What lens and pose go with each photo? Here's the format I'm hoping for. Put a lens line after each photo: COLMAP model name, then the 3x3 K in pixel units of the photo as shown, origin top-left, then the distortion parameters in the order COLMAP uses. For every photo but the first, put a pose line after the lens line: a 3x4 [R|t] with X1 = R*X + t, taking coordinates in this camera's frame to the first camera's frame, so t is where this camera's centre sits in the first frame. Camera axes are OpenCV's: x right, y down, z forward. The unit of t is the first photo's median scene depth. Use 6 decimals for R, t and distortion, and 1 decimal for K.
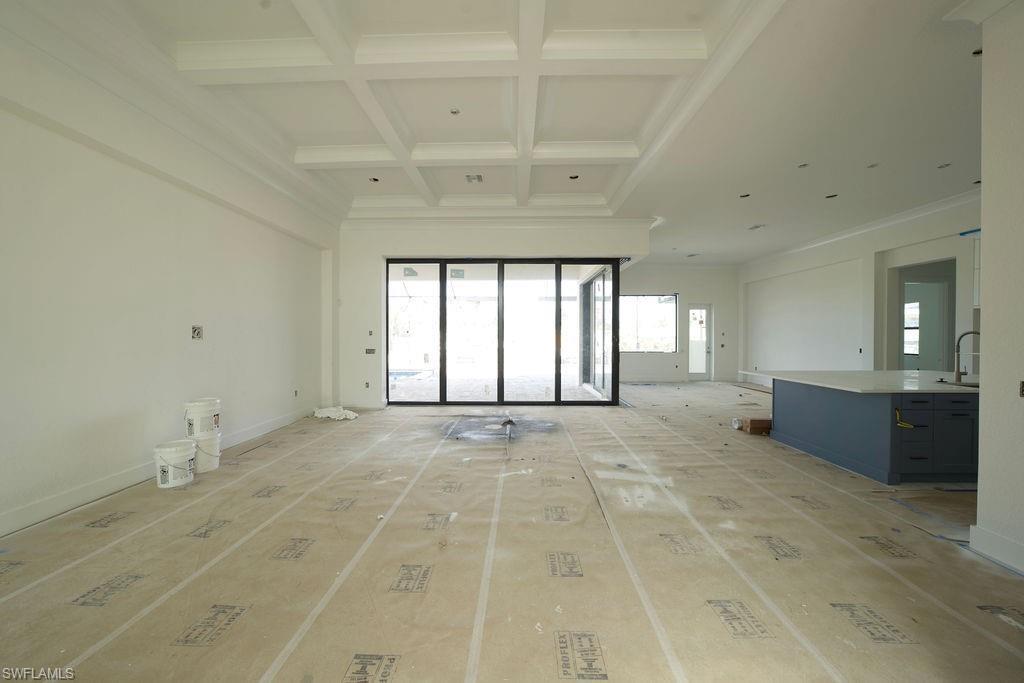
lens RADIAL K [[340.8, 0, 512.0], [0, 340.8, 341.5], [0, 0, 1]] dist [-0.001096, -0.000039]
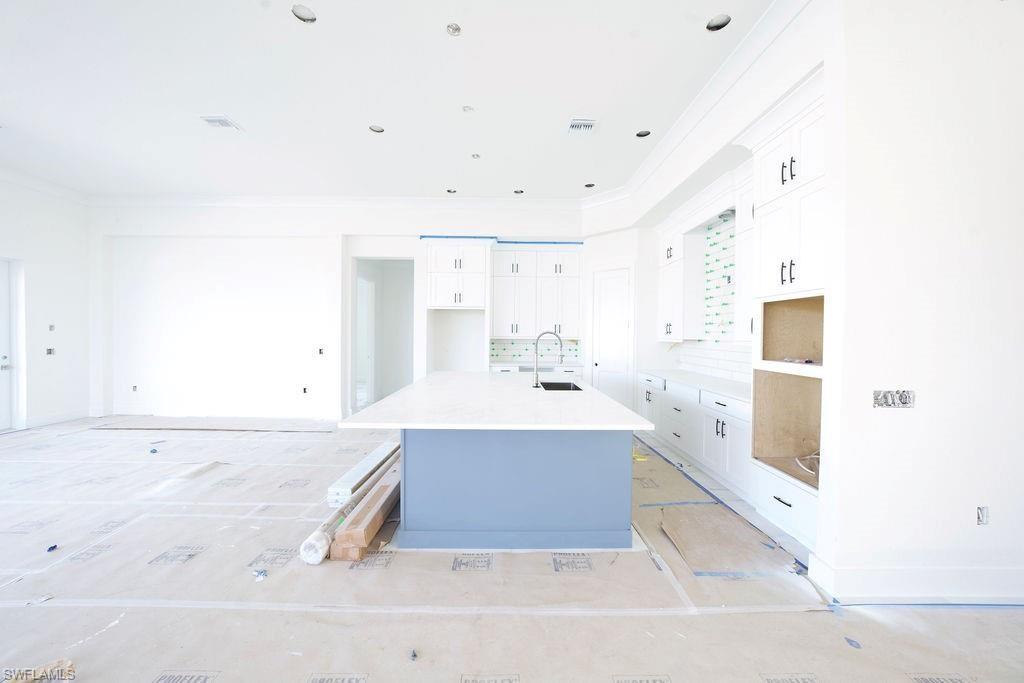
lens RADIAL K [[358.4, 0, 509.2], [0, 358.4, 337.8], [0, 0, 1]] dist [-0.012972, 0.000001]
pose [[-0.029476, -0.010108, 0.999514, 0.222859], [0.008395, 0.999911, 0.010360, -0.018028], [-0.999530, 0.008697, -0.029389, 0.768493]]
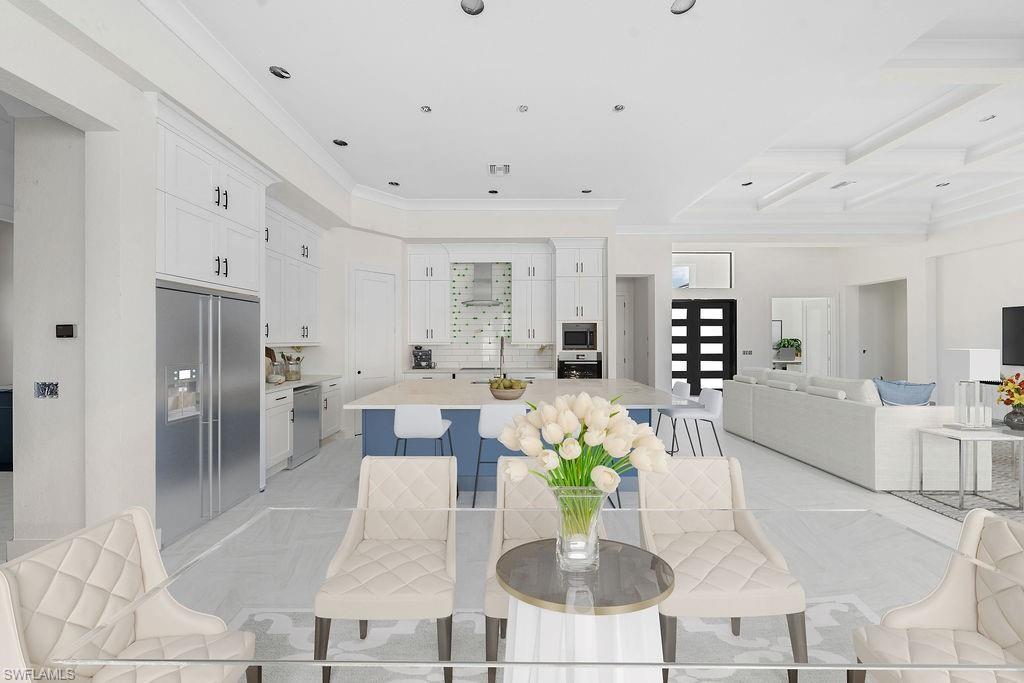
lens RADIAL K [[340.8, 0, 512.0], [0, 340.8, 341.5], [0, 0, 1]] dist [-0.001096, -0.000039]
pose [[-0.999687, 0.001762, -0.024971, 0.924374], [0.001123, 0.999673, 0.025566, -0.031738], [0.025008, 0.025530, -0.999361, 1.440443]]
